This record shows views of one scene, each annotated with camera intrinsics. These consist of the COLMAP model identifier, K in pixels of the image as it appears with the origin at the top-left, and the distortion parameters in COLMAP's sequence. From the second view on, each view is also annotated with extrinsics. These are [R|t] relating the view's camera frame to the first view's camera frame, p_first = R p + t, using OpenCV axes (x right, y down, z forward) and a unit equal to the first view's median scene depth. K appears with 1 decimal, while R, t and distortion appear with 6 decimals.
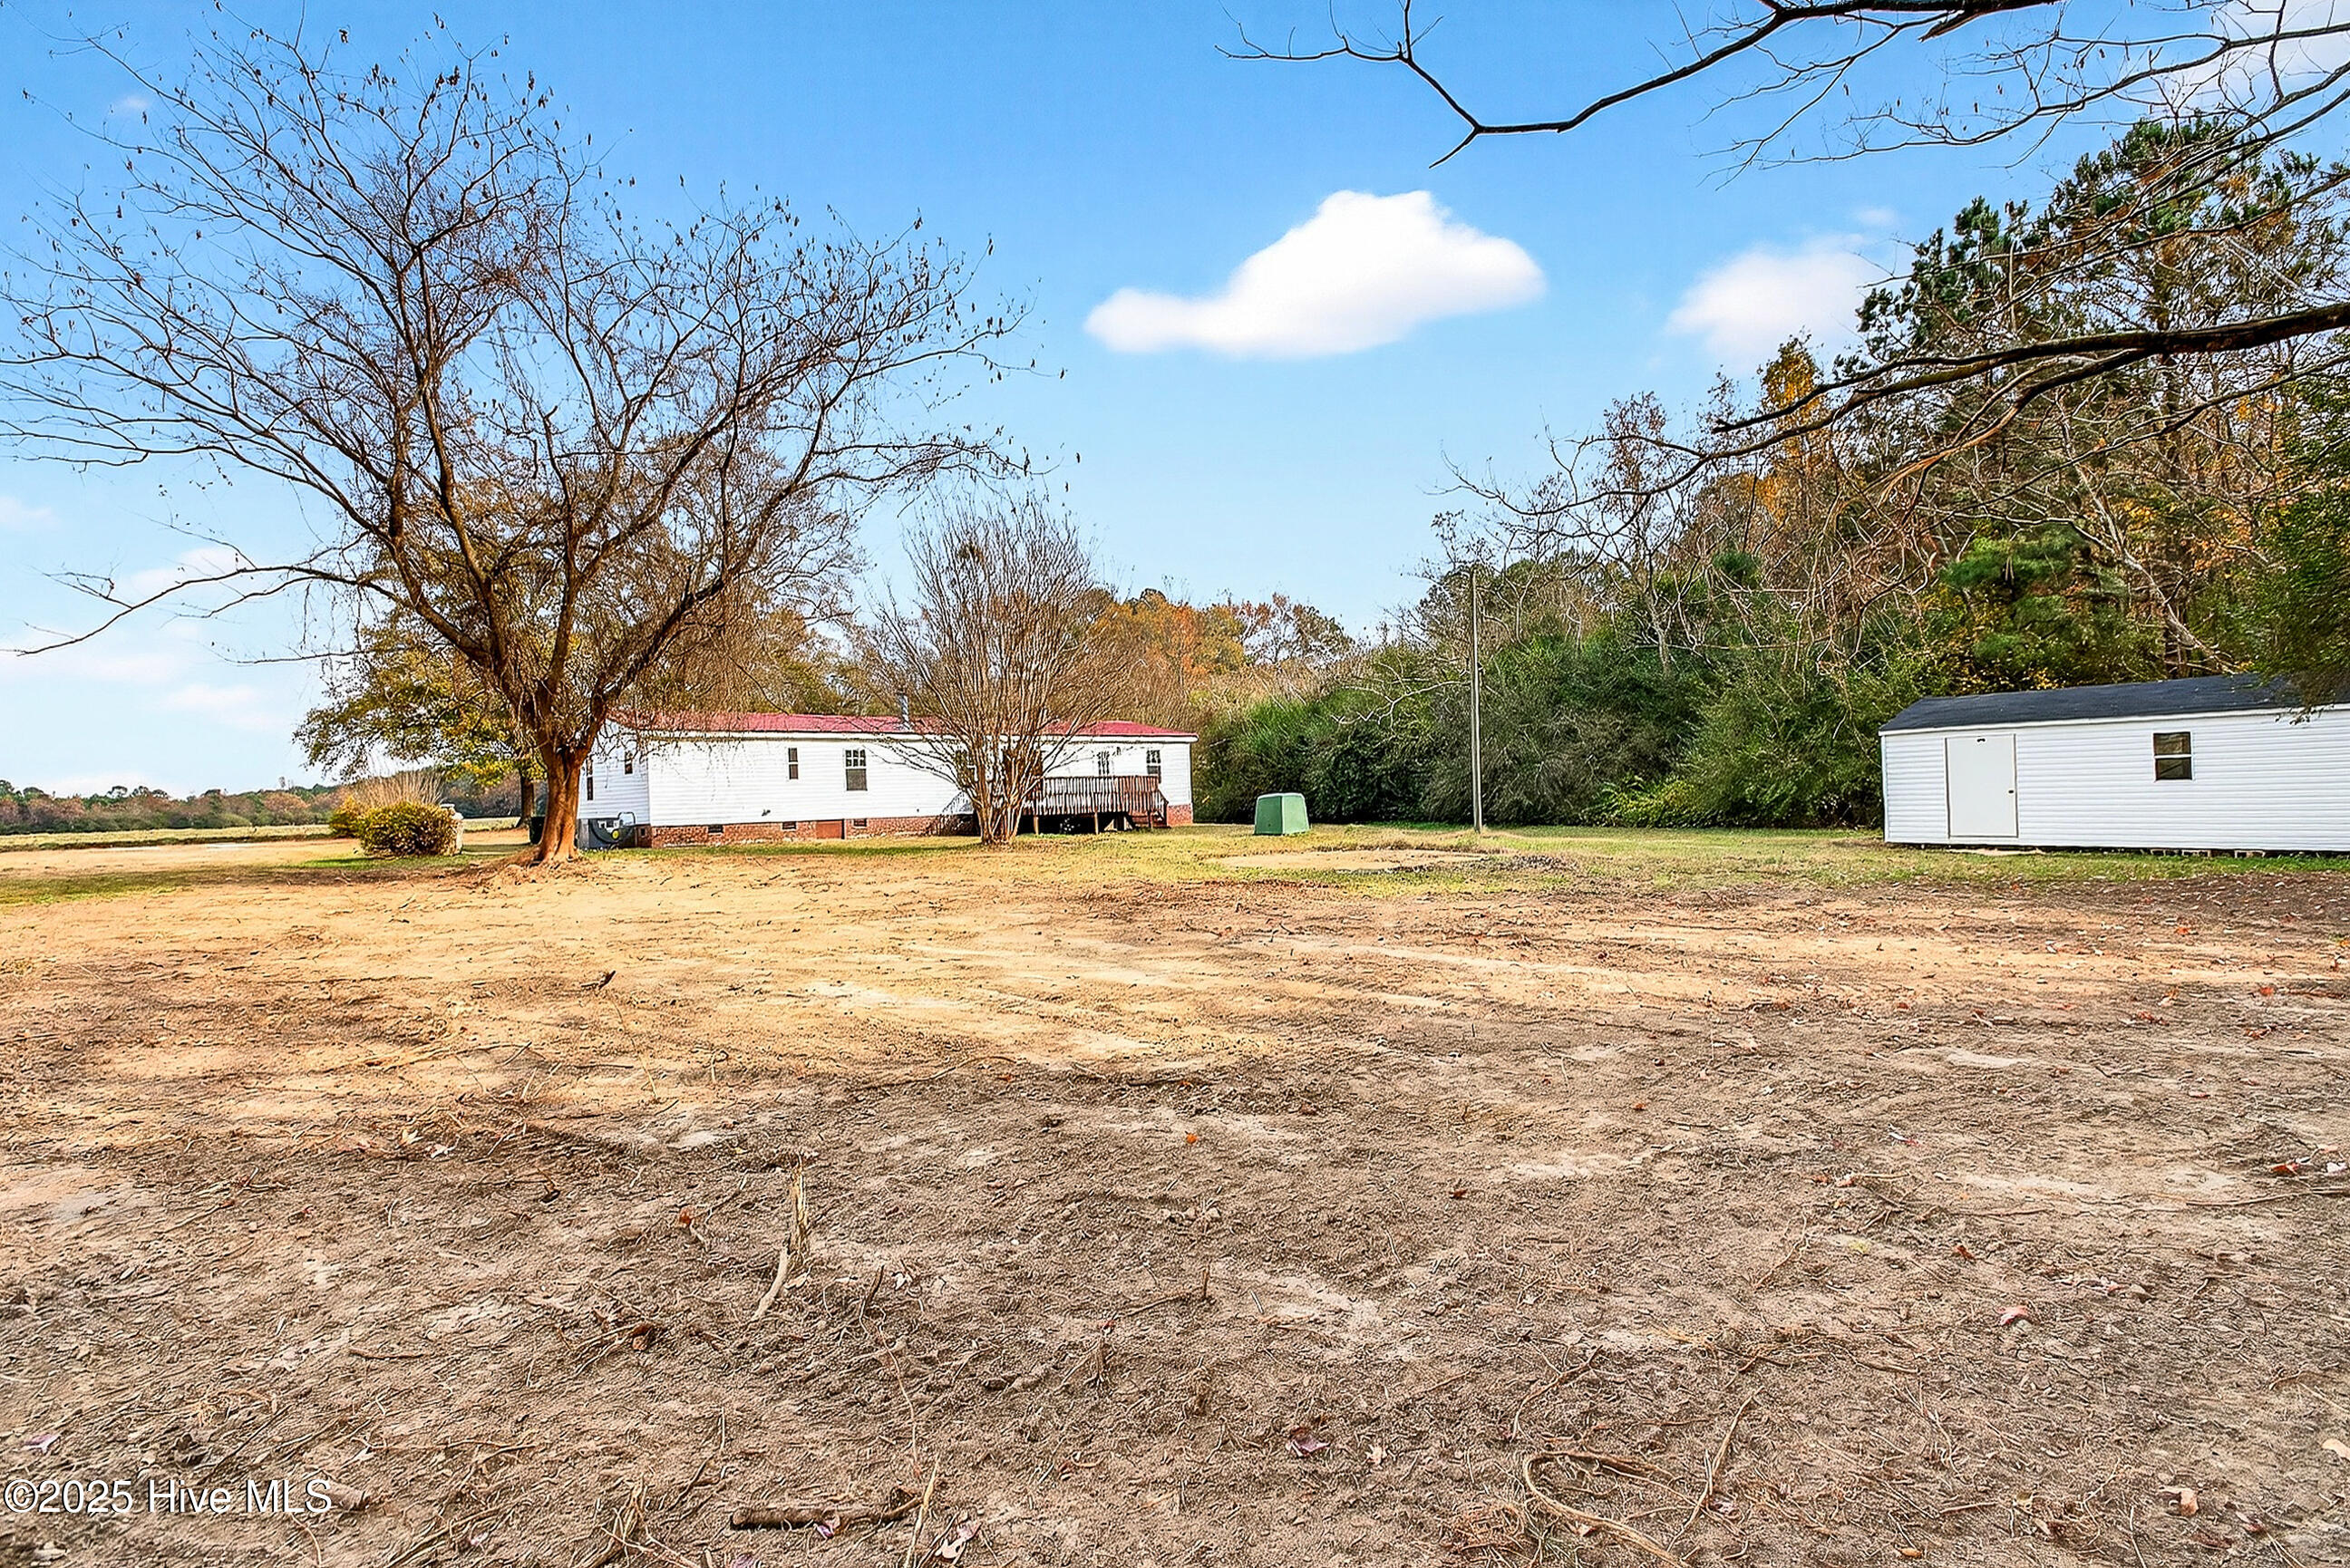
lens RADIAL K [[1222.2, 0, 1171.4], [0, 1222.2, 800.5], [0, 0, 1]] dist [0.017445, -0.000193]
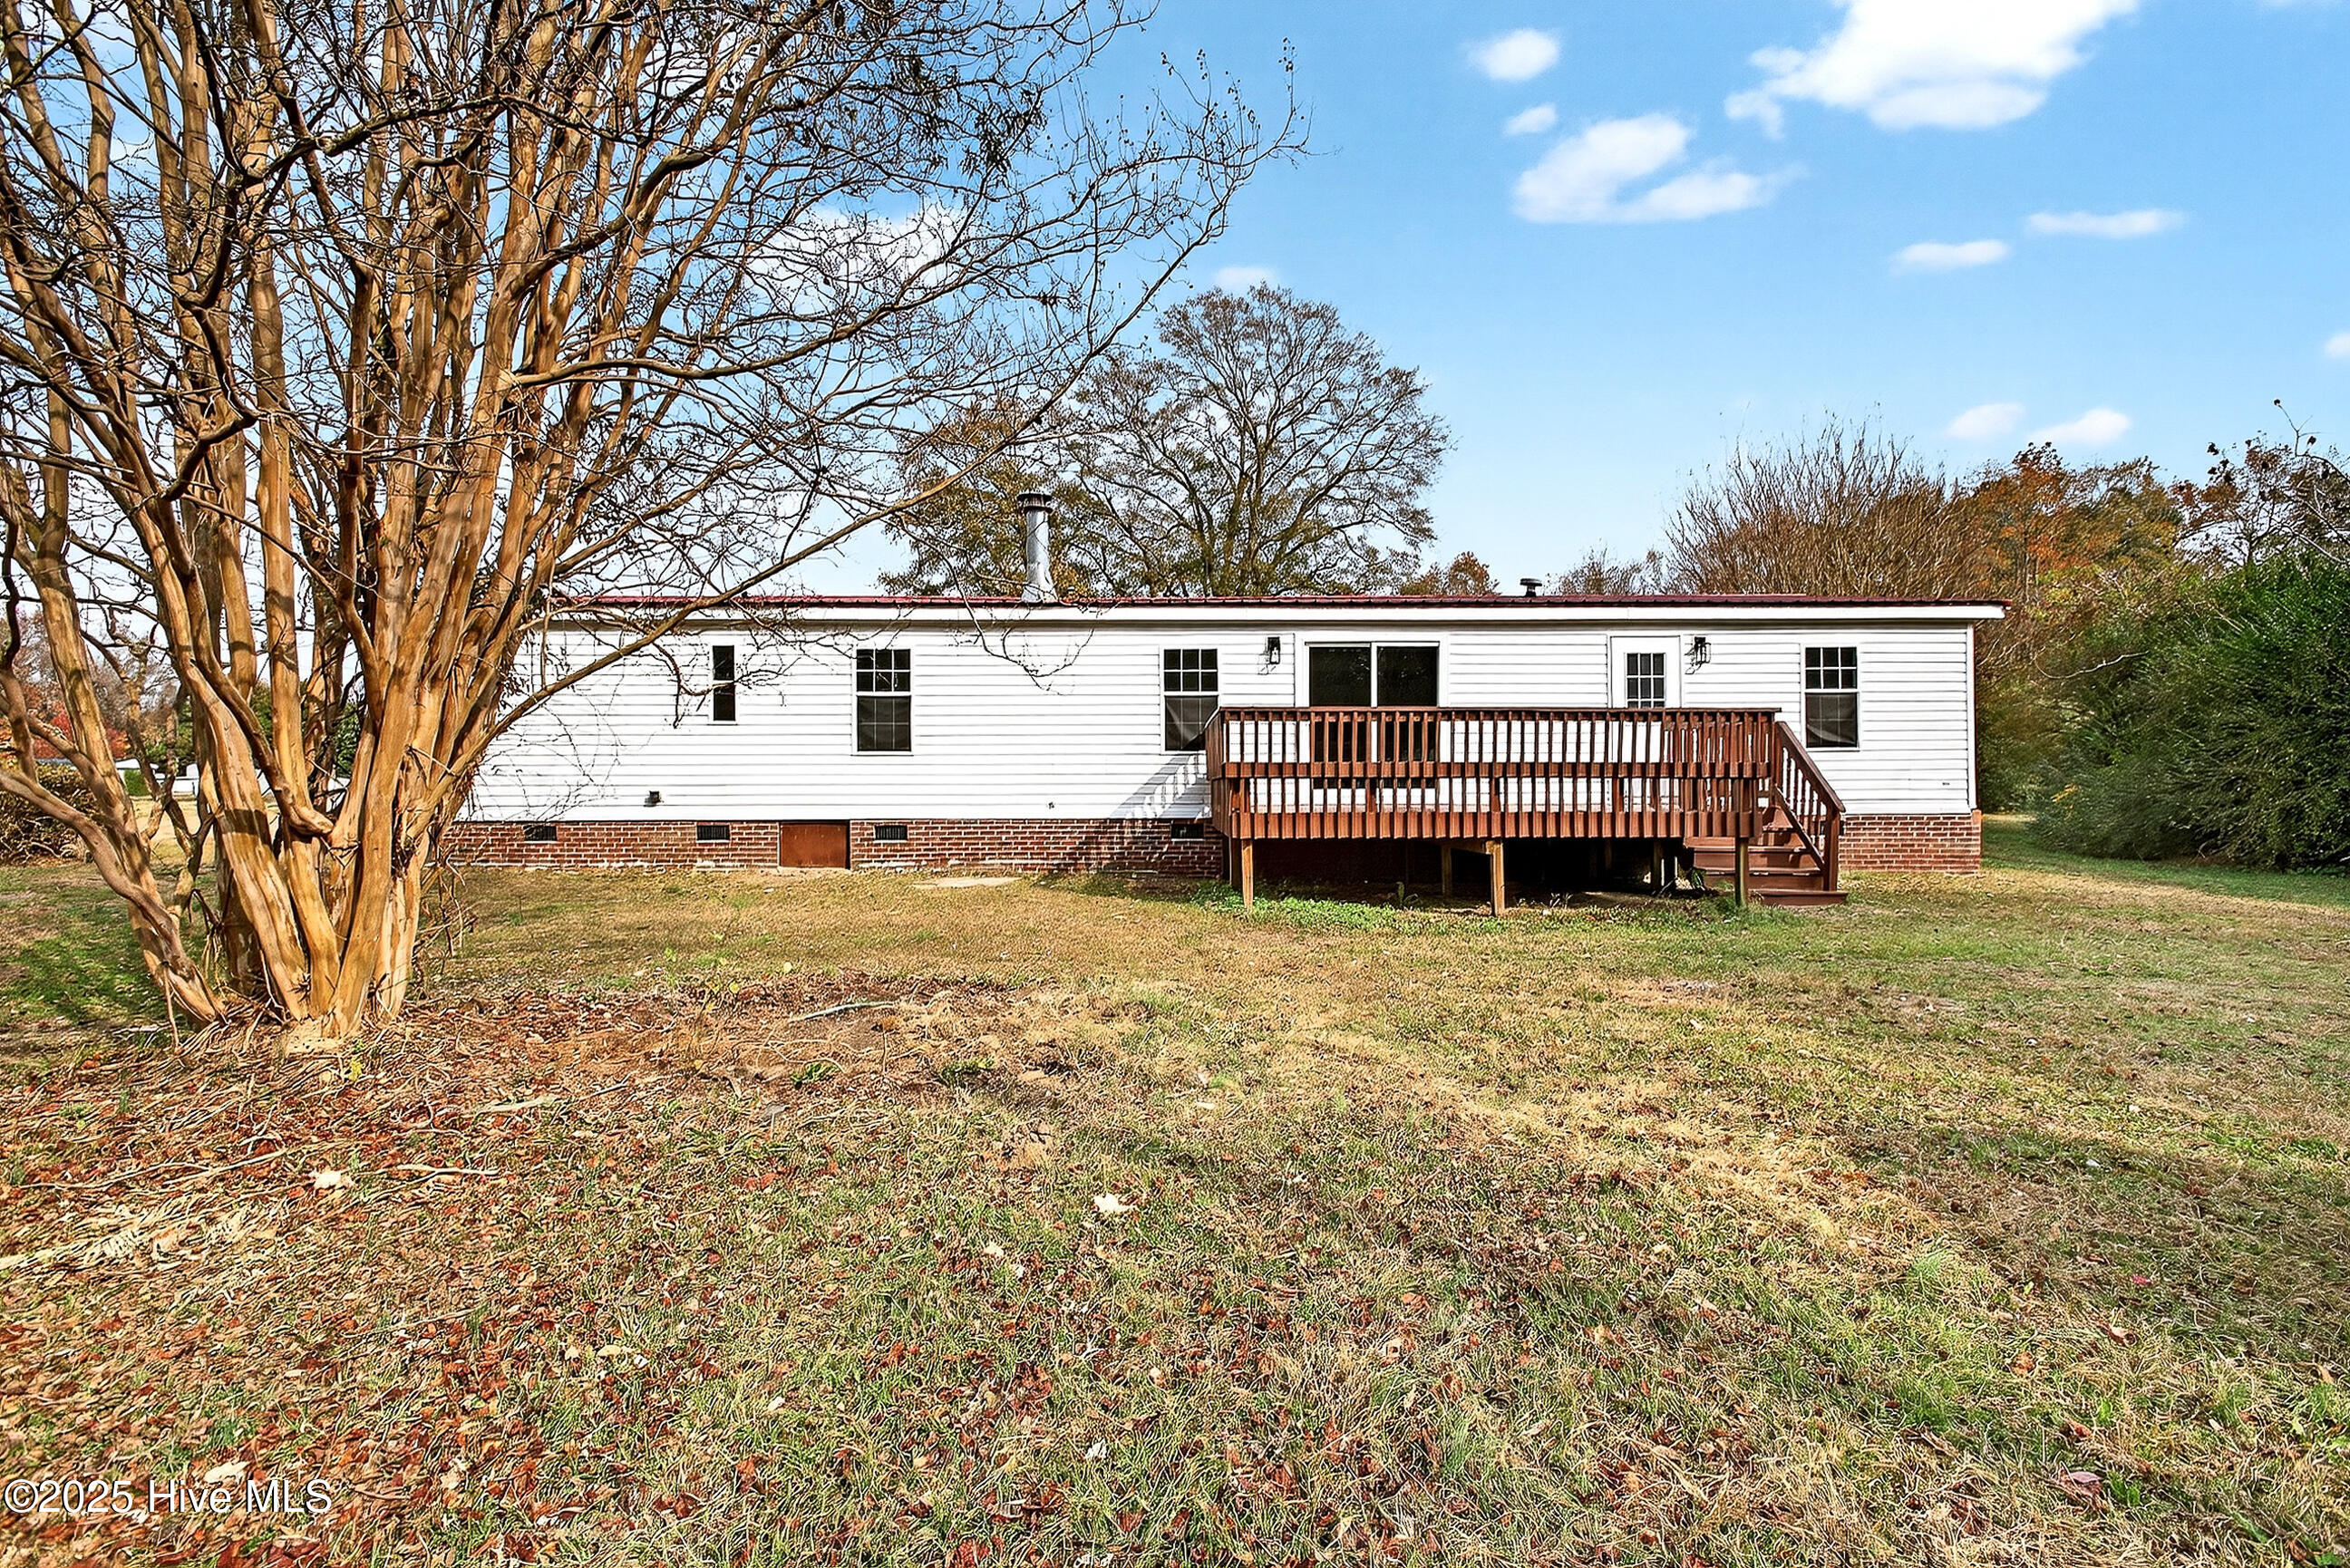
lens RADIAL K [[1036.5, 0, 1175.0], [0, 1036.5, 784.0], [0, 0, 1]] dist [-0.000648, -0.000089]
pose [[0.764858, 0.030391, -0.643482, 0.035239], [-0.023916, 0.999538, 0.018780, -0.005845], [0.643755, 0.001026, 0.765231, 0.756807]]
